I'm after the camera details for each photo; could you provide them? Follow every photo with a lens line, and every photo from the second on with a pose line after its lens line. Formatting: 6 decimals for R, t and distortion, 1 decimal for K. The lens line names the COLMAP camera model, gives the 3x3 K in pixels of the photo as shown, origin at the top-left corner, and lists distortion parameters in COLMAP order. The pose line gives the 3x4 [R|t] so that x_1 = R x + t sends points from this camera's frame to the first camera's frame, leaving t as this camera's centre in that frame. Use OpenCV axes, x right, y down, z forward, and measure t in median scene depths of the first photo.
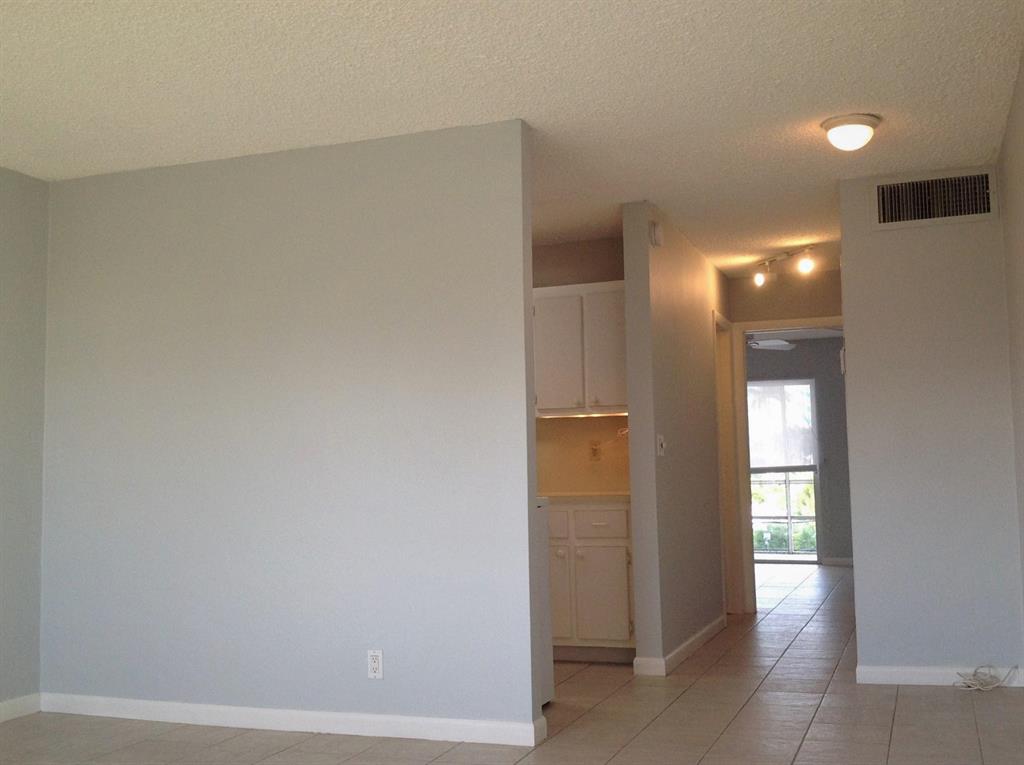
lens RADIAL K [[989.0, 0, 512.0], [0, 989.0, 382.5], [0, 0, 1]] dist [0.007043, 0.002158]
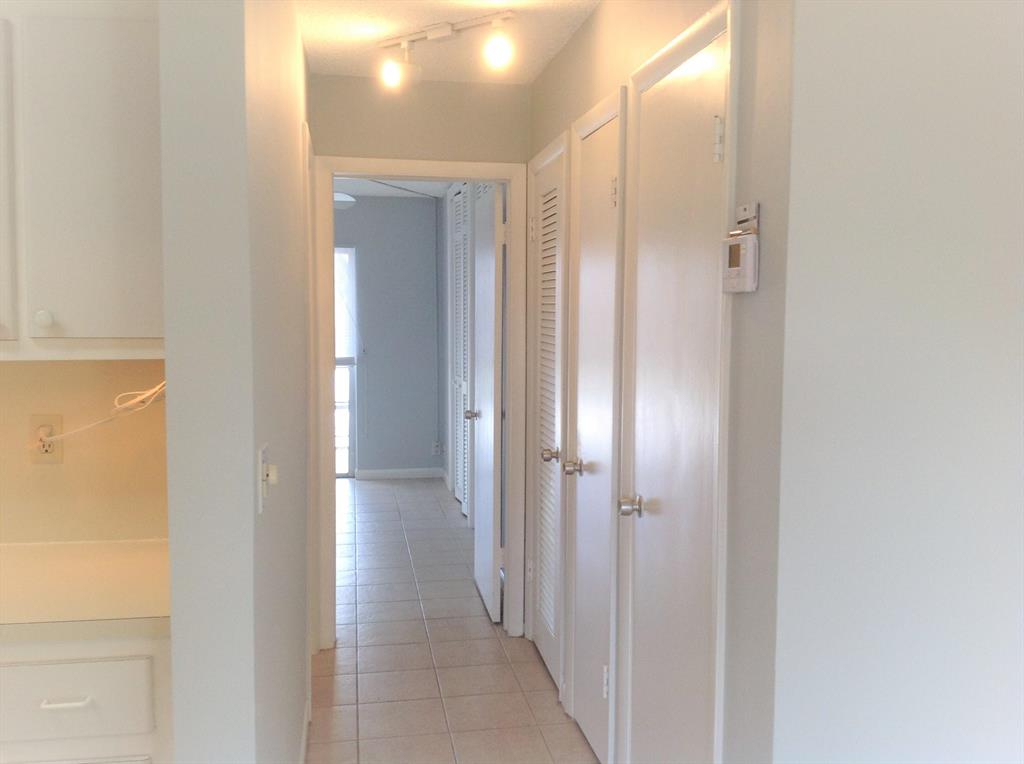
lens RADIAL K [[982.7, 0, 512.0], [0, 982.7, 382.0], [0, 0, 1]] dist [0.008424, -0.004400]
pose [[0.865076, -0.010163, 0.501537, 0.041178], [-0.062900, 0.989707, 0.128547, -0.012592], [-0.497681, -0.142750, 0.855533, 0.502148]]
